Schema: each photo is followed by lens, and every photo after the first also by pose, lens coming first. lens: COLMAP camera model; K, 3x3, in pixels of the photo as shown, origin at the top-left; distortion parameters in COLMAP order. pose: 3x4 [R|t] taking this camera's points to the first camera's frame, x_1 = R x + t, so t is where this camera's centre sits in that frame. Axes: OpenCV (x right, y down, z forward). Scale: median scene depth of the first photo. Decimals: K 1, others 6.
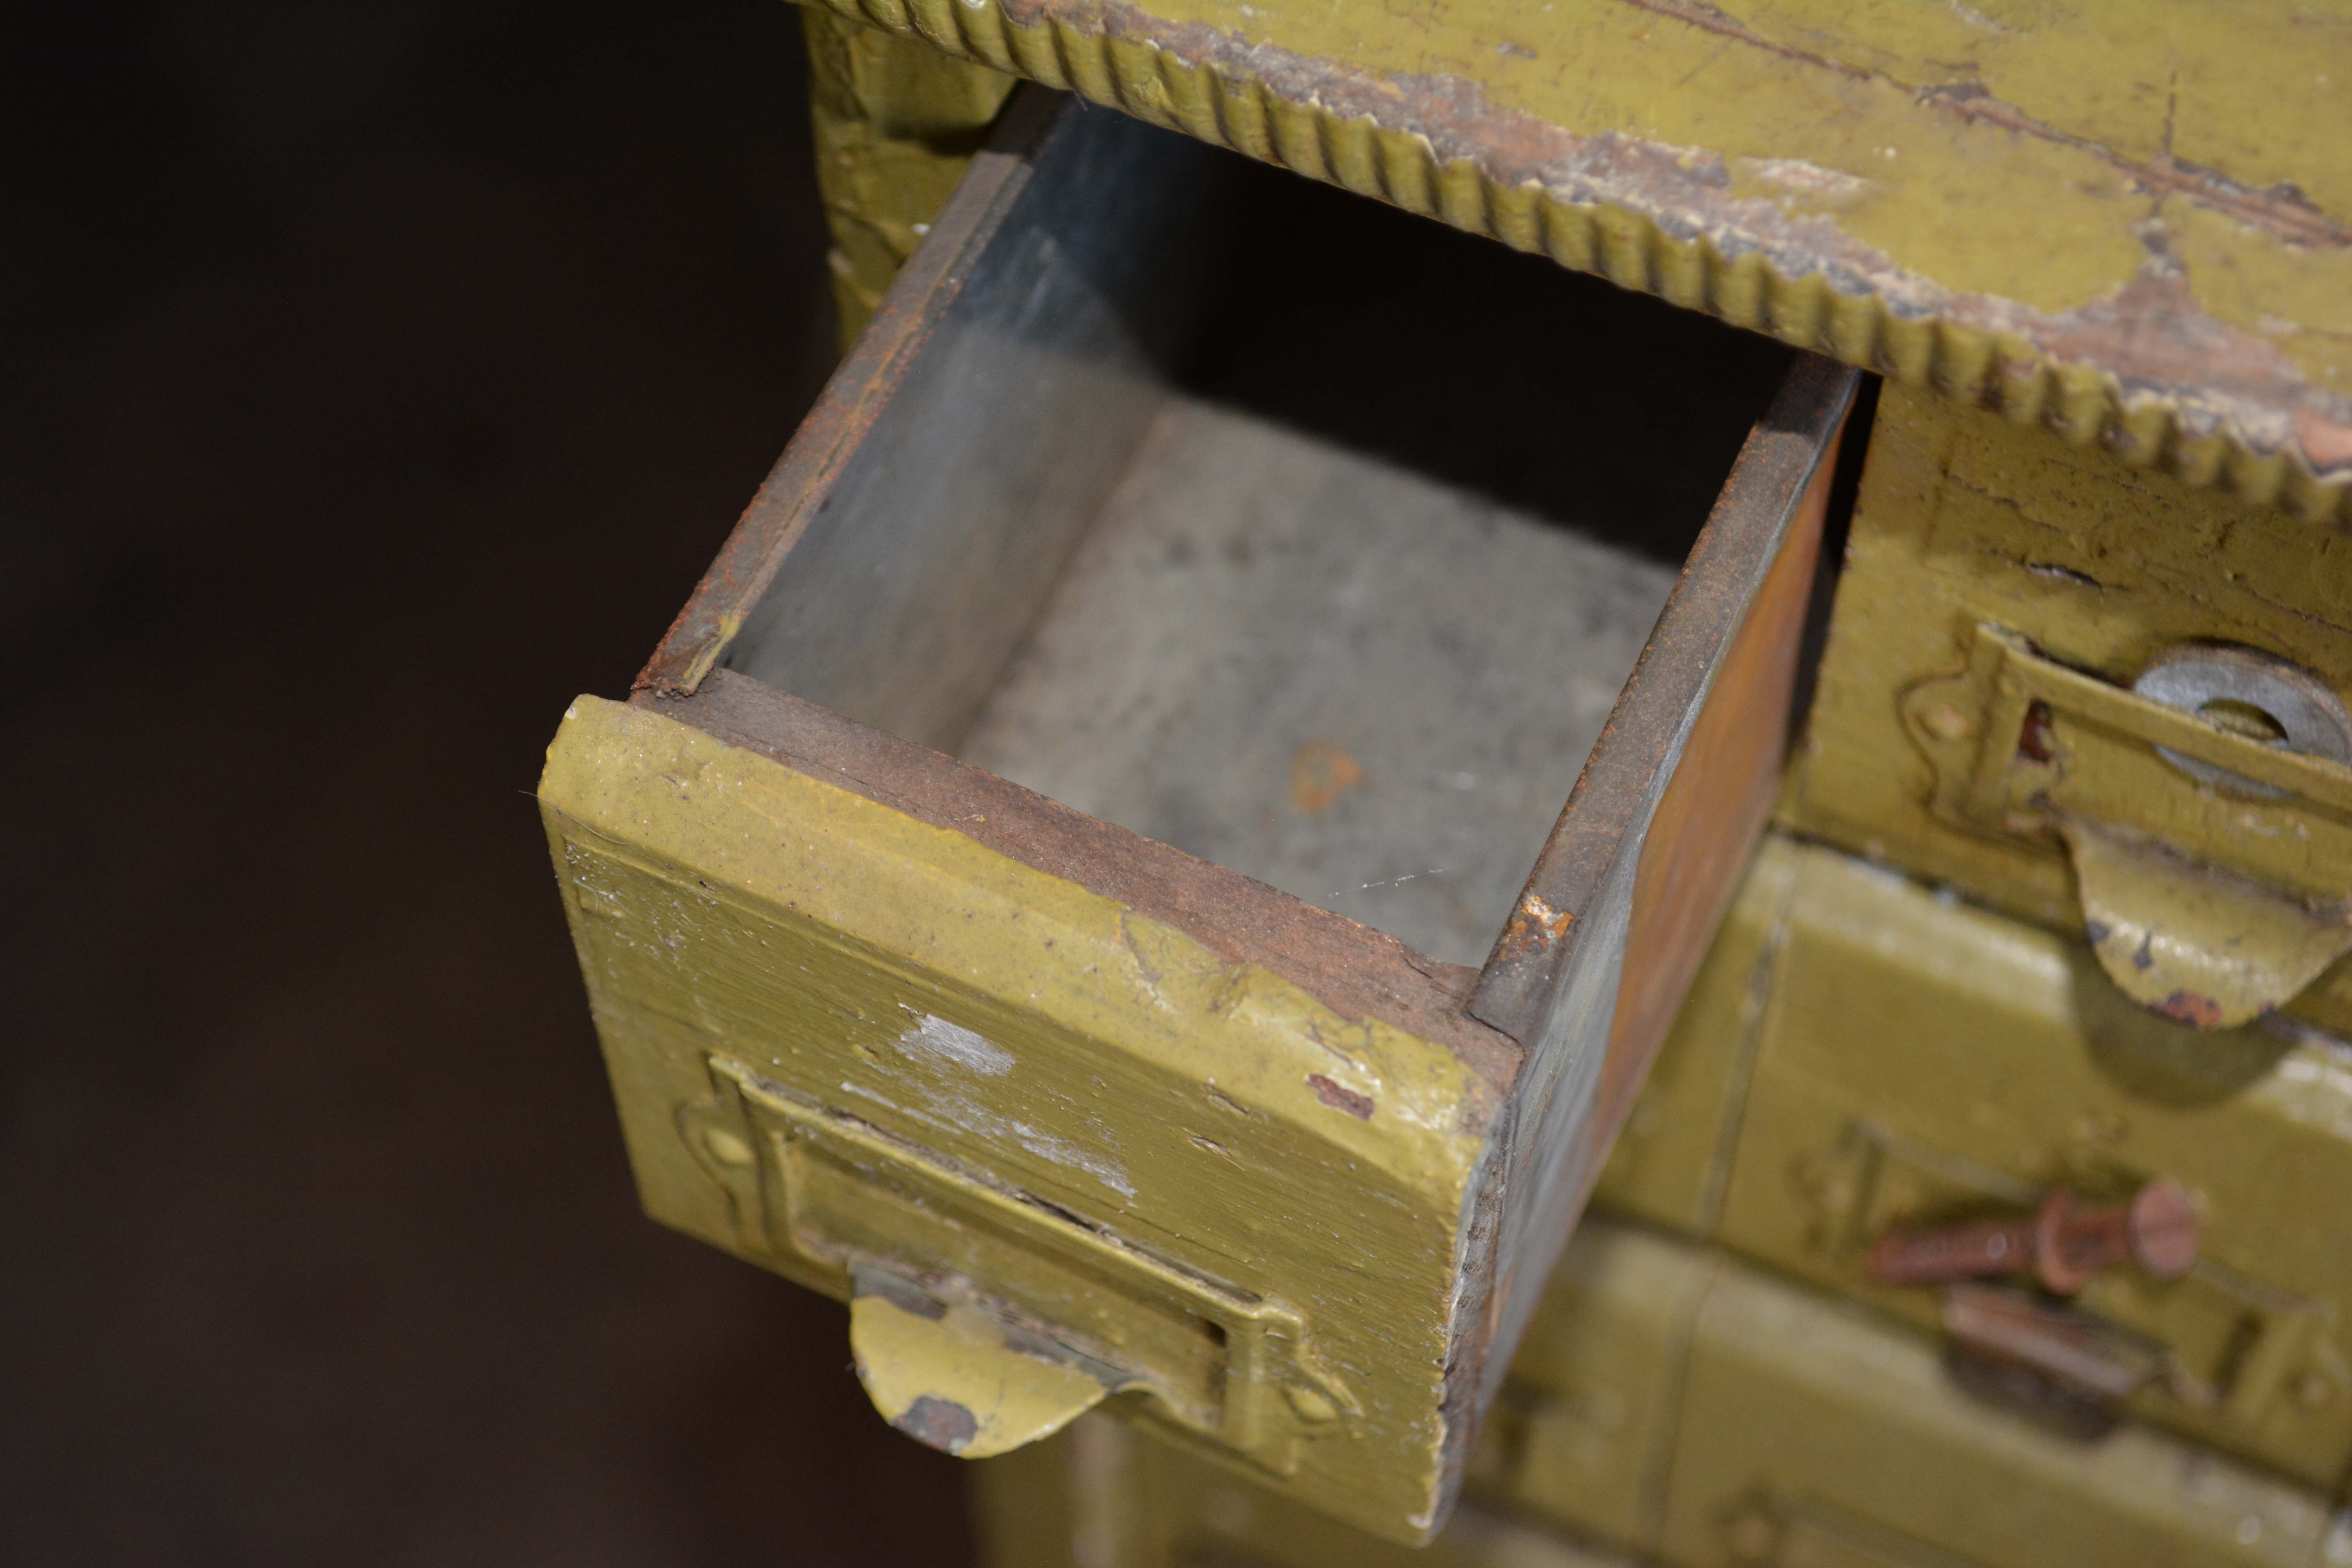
lens RADIAL K [[4313.1, 0, 1171.3], [0, 4313.1, 787.9], [0, 0, 1]] dist [0.036075, 0.000000]
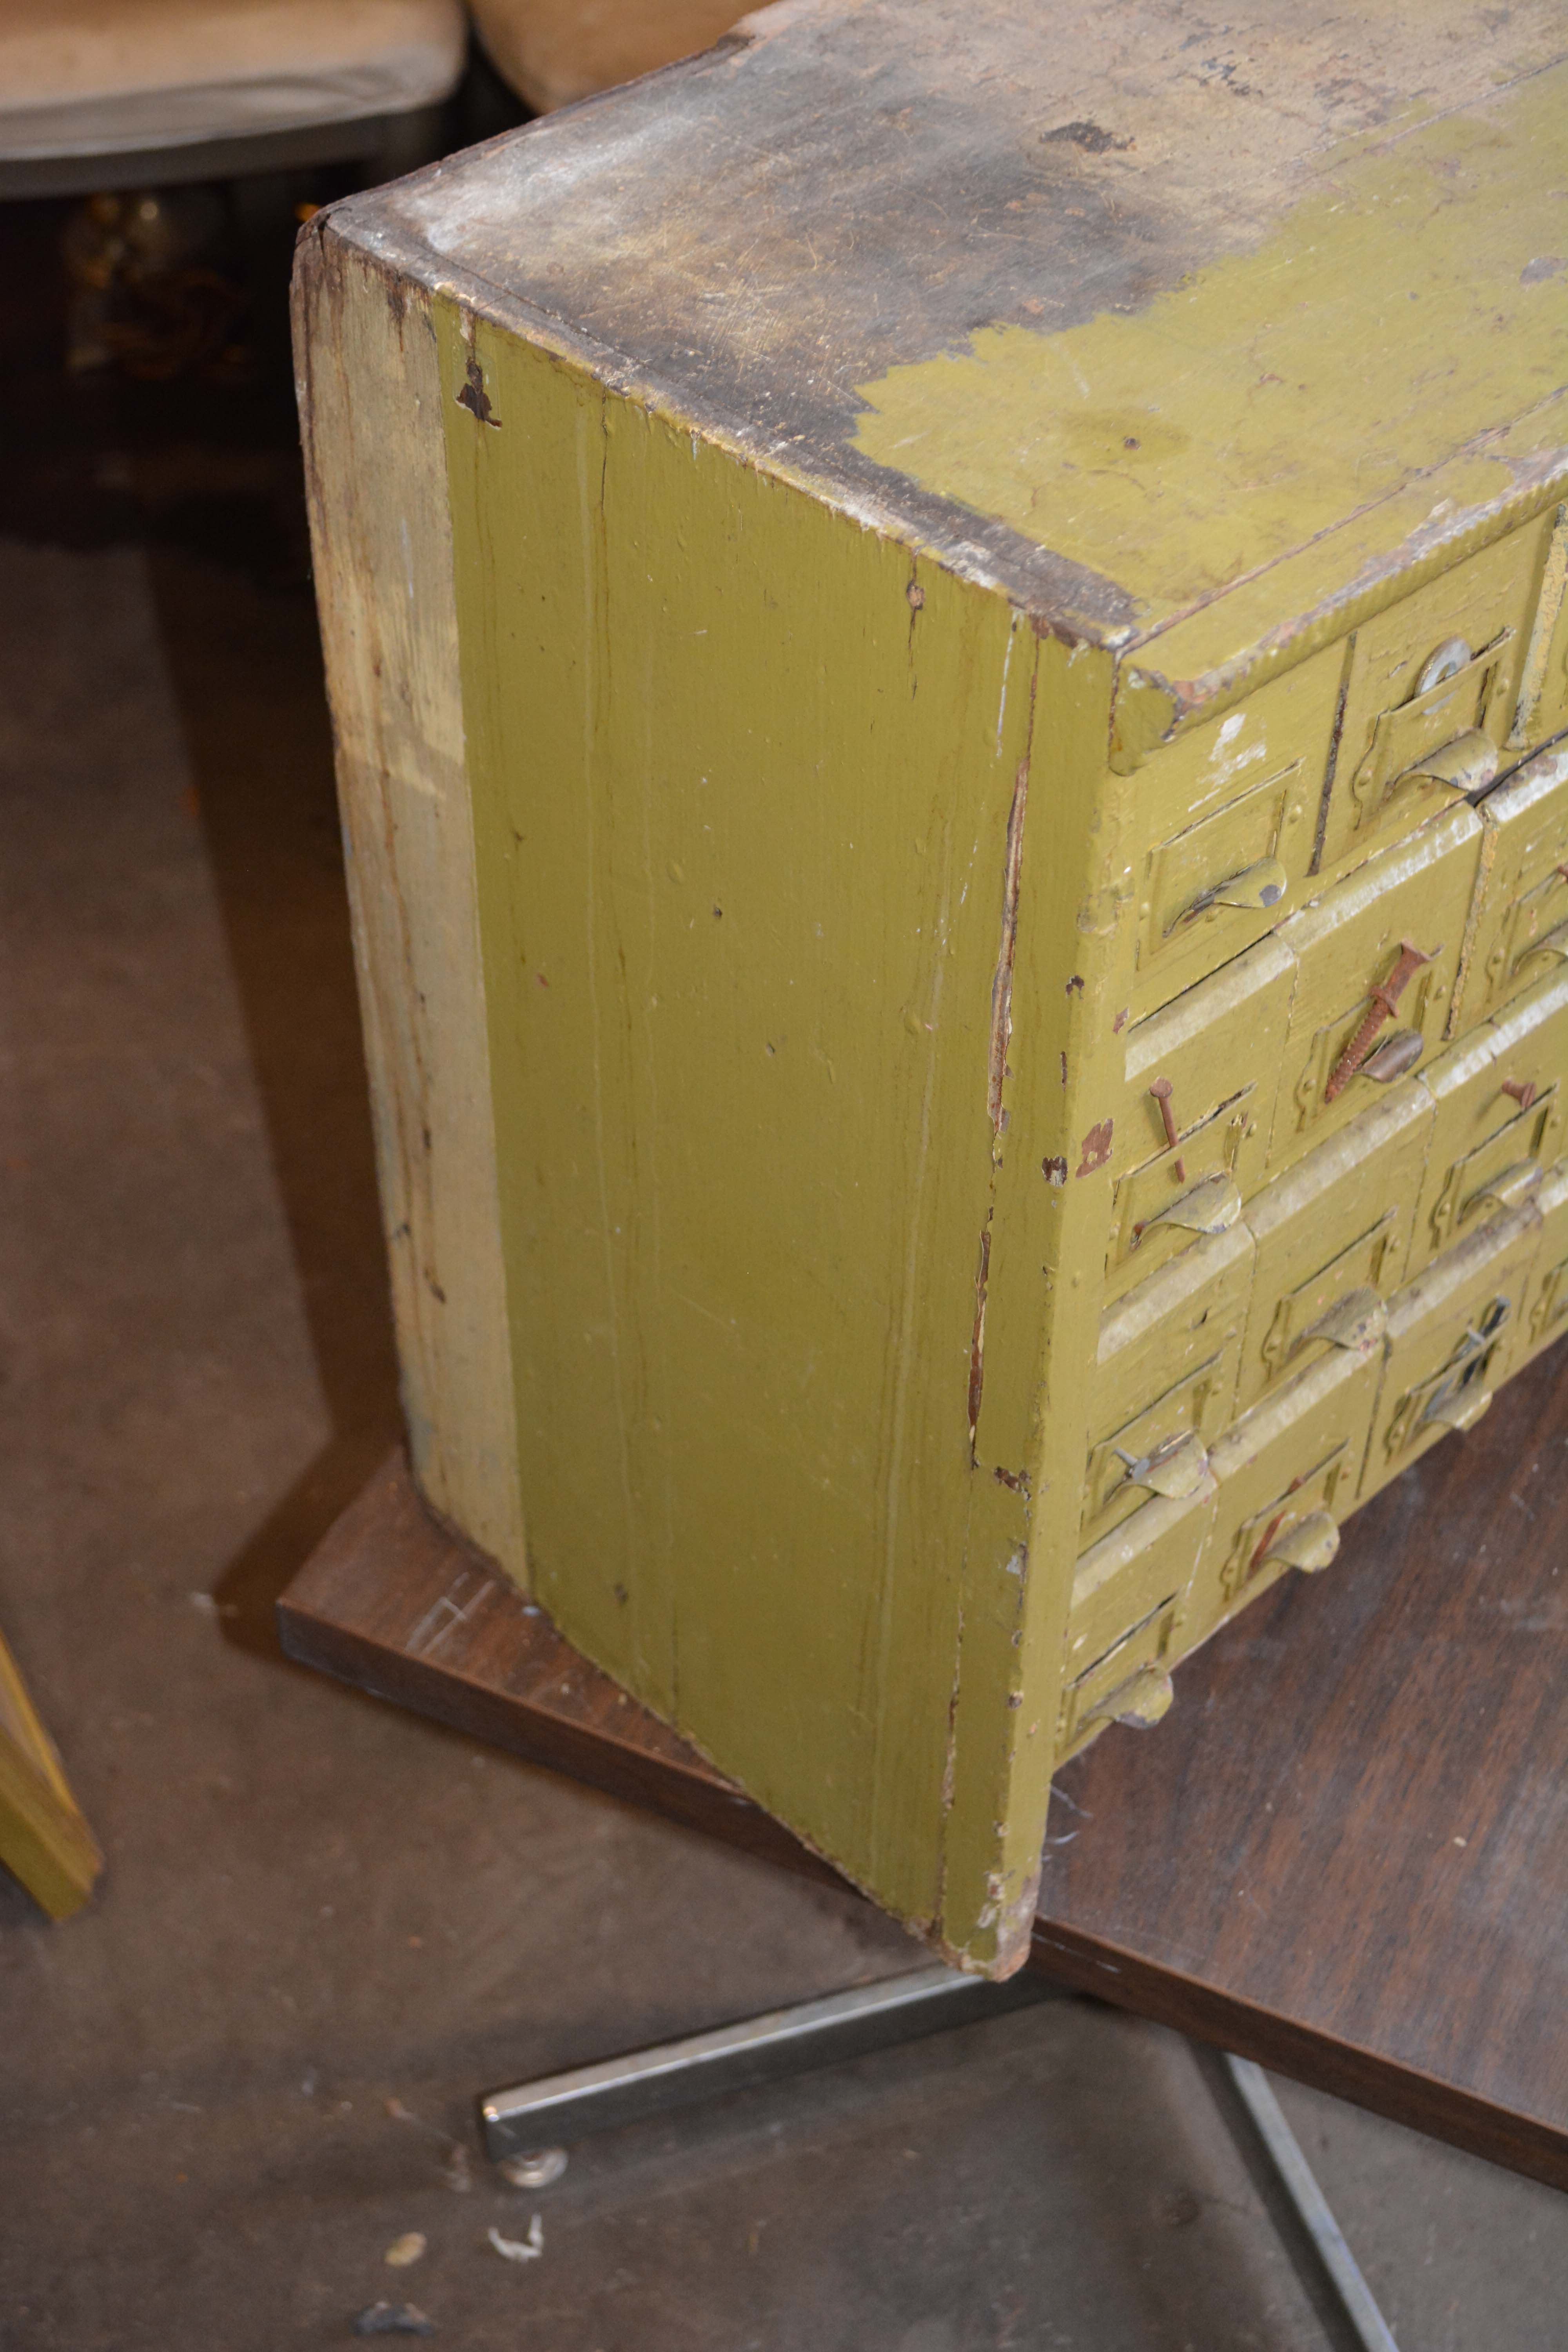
lens RADIAL K [[3190.3, 0, 783.5], [0, 3190.3, 1176.9], [0, 0, 1]] dist [-0.054141, 0.000000]
pose [[0.353063, -0.633567, 0.688433, -1.620918], [0.789214, 0.596865, 0.144548, -0.485955], [-0.502482, 0.492286, 0.710751, -0.076308]]
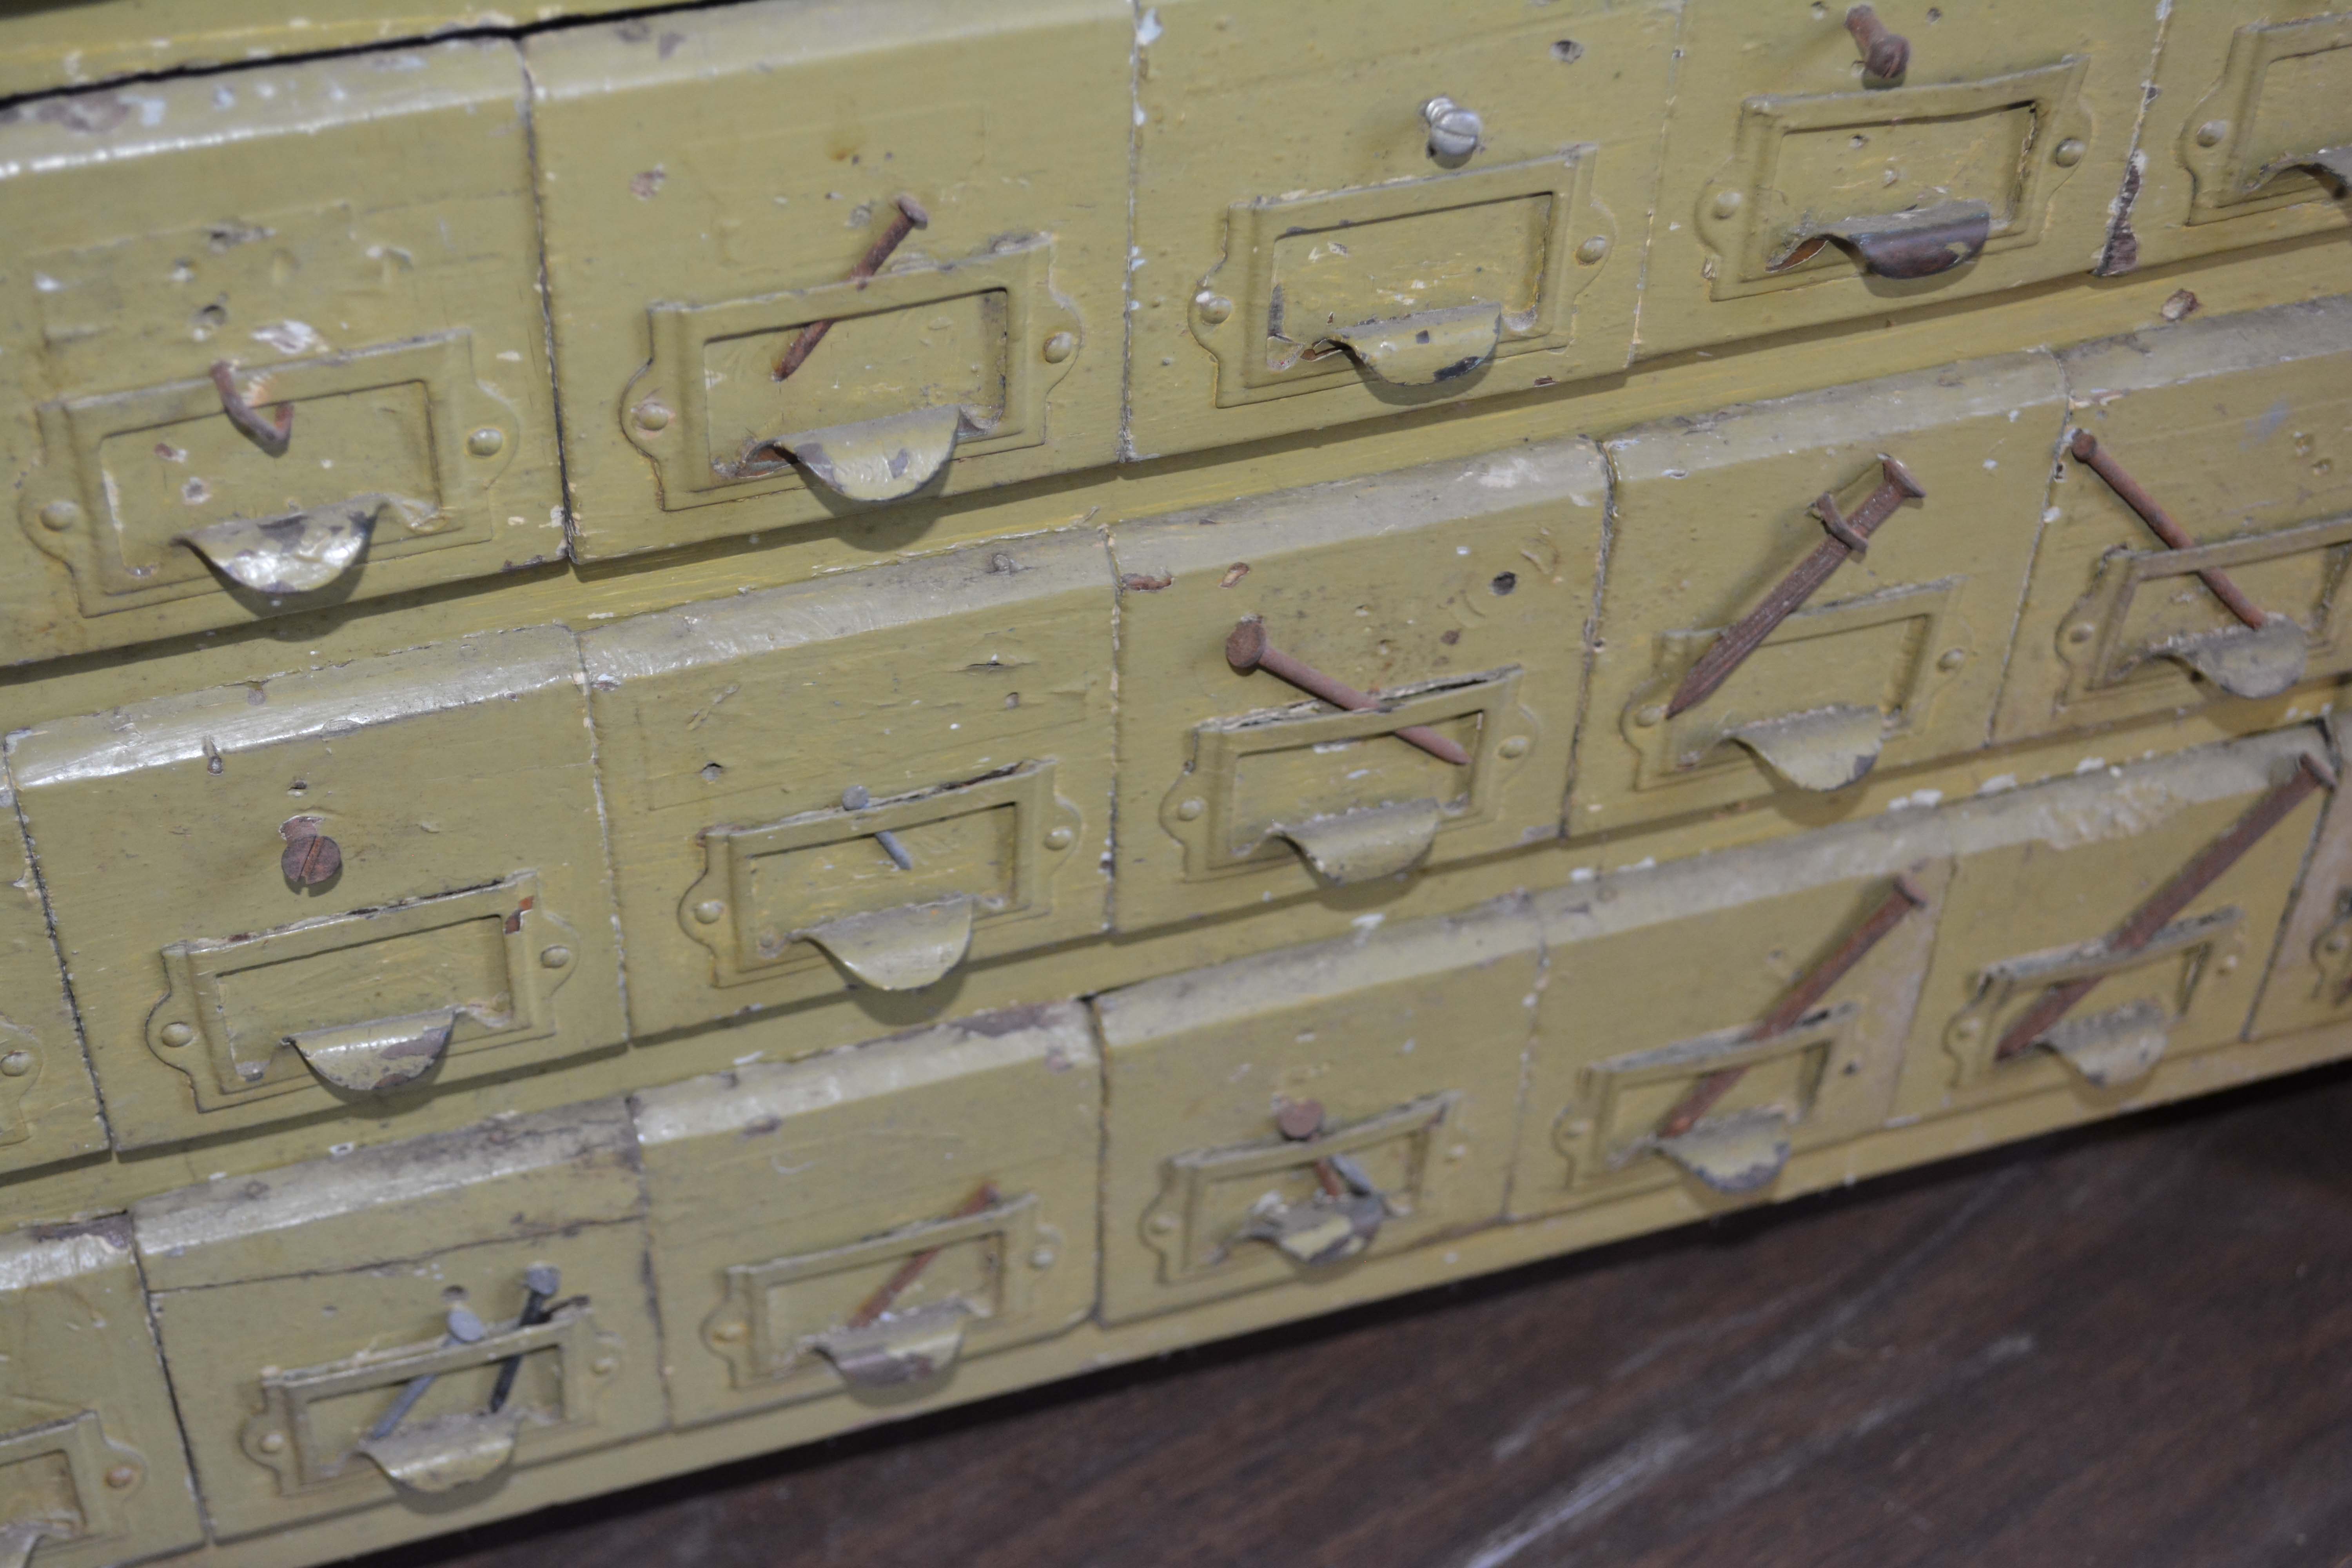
lens RADIAL K [[3592.5, 0, 1172.8], [0, 3592.5, 786.6], [0, 0, 1]] dist [-0.017729, 0.000000]
pose [[0.722100, -0.442865, 0.531453, -0.031298], [0.563926, 0.821804, -0.081403, 0.637423], [-0.400699, 0.358481, 0.843167, 0.100370]]
